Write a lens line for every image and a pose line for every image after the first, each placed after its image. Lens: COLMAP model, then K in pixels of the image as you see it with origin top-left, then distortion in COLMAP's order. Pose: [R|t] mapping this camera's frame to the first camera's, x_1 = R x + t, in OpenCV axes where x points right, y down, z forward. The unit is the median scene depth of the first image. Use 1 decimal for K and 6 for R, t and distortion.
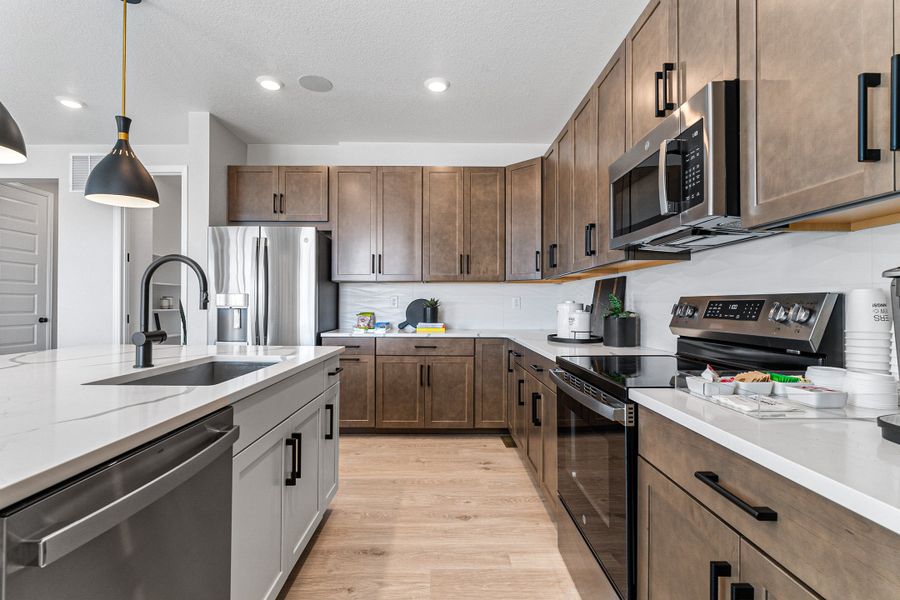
lens RADIAL K [[417.6, 0, 447.9], [0, 417.6, 302.2], [0, 0, 1]] dist [-0.002921, -0.000707]
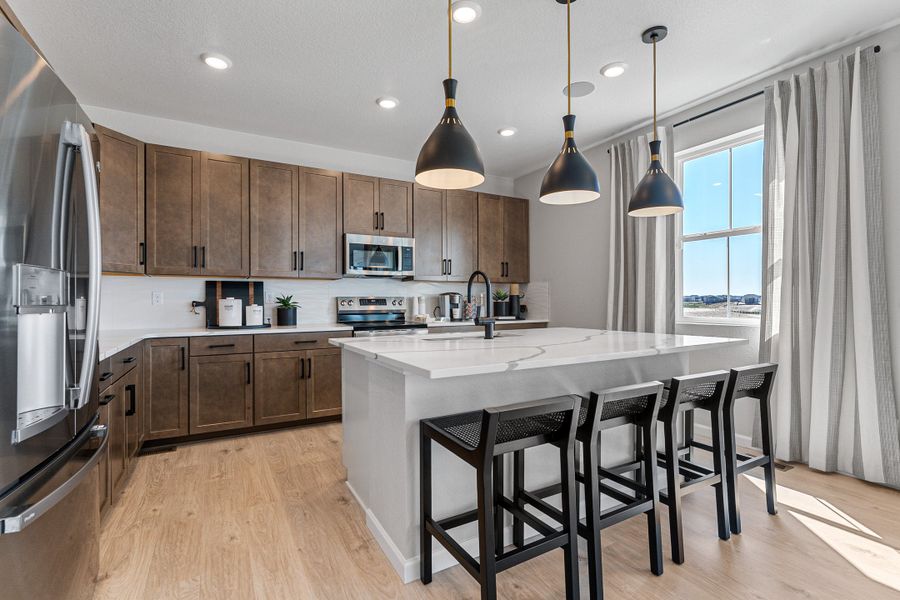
lens RADIAL K [[417.6, 0, 447.9], [0, 417.6, 302.2], [0, 0, 1]] dist [-0.002921, -0.000707]
pose [[-0.476322, -0.002829, 0.879267, -0.973873], [-0.002815, 0.999995, 0.001692, 0.006300], [-0.879267, -0.001669, -0.476327, 0.895958]]
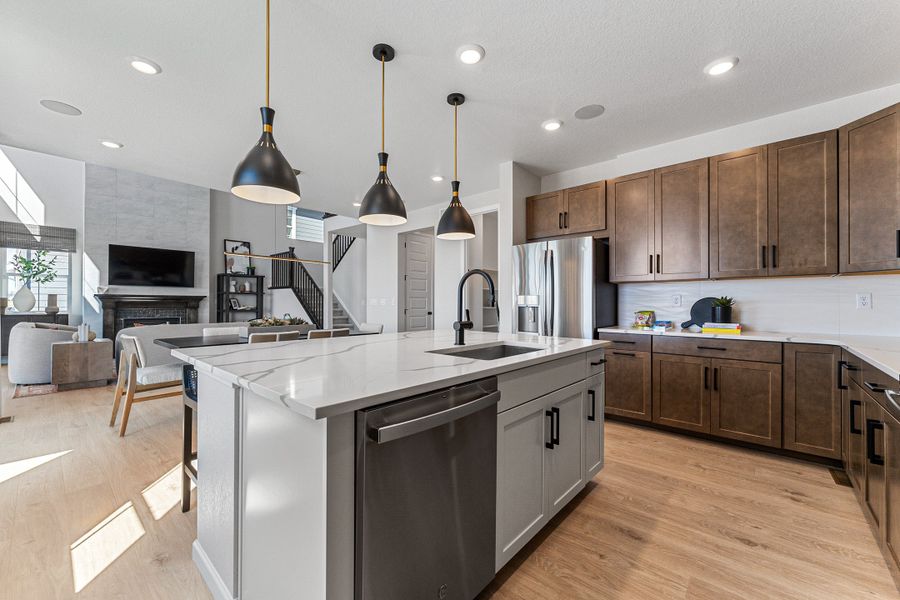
lens RADIAL K [[358.9, 0, 448.1], [0, 358.9, 302.3], [0, 0, 1]] dist [-0.000603, -0.000165]
pose [[0.737720, -0.003462, -0.675098, 0.057034], [0.004845, 0.999988, 0.000166, 0.000123], [0.675090, -0.003393, 0.737728, 0.002123]]
